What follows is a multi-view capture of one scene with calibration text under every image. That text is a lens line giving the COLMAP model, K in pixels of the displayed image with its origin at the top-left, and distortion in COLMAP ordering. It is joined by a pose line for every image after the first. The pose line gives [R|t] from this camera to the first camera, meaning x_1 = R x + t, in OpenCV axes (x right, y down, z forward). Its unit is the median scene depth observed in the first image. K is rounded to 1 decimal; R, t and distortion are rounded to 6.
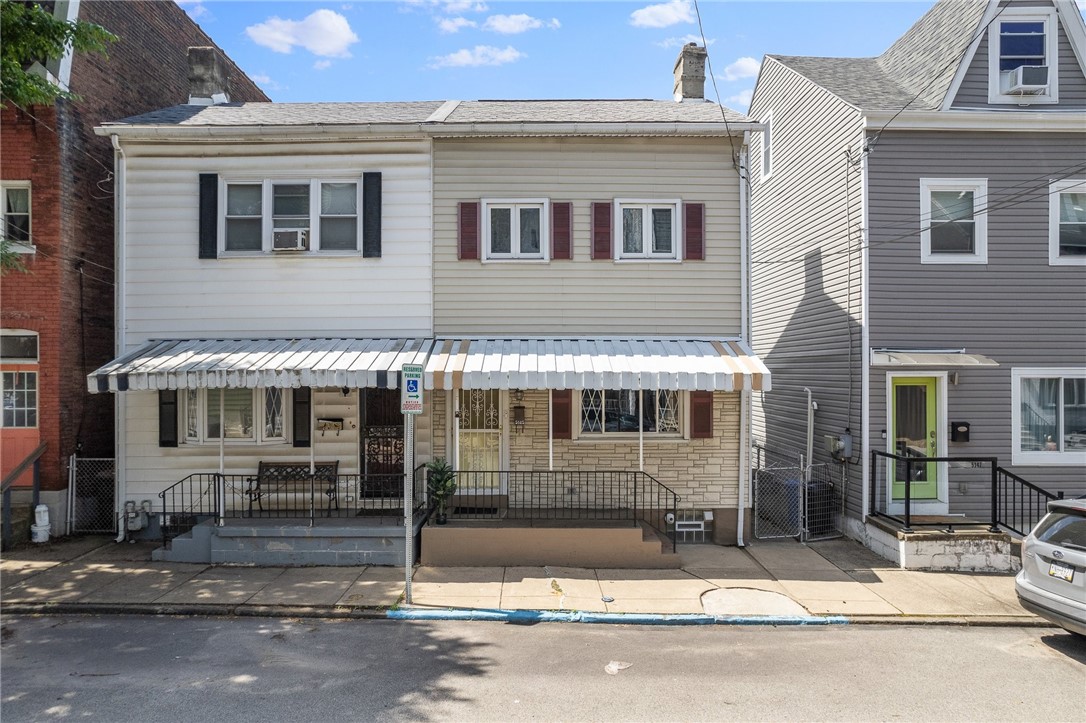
lens RADIAL K [[702.0, 0, 546.4], [0, 702.0, 360.1], [0, 0, 1]] dist [-0.053105, 0.033122]
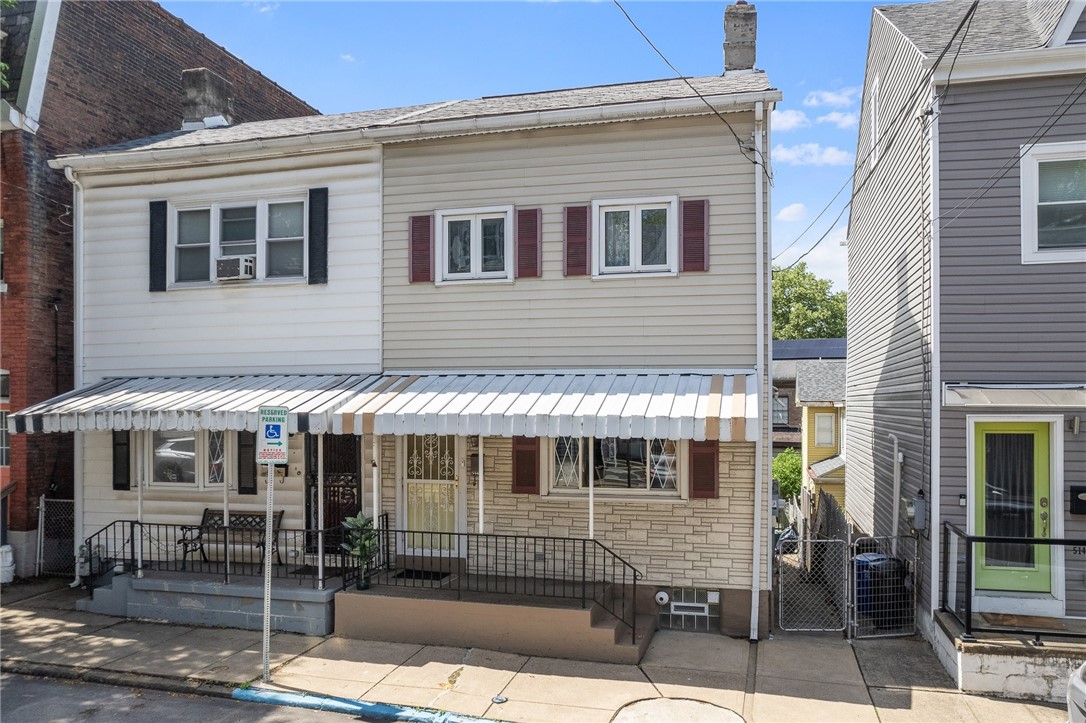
lens RADIAL K [[768.3, 0, 576.1], [0, 768.3, 391.5], [0, 0, 1]] dist [-0.049202, 0.034178]
pose [[0.969904, -0.002071, -0.243477, 0.307608], [0.001788, 0.999997, -0.001382, -0.007690], [0.243479, 0.000905, 0.969906, 0.136119]]
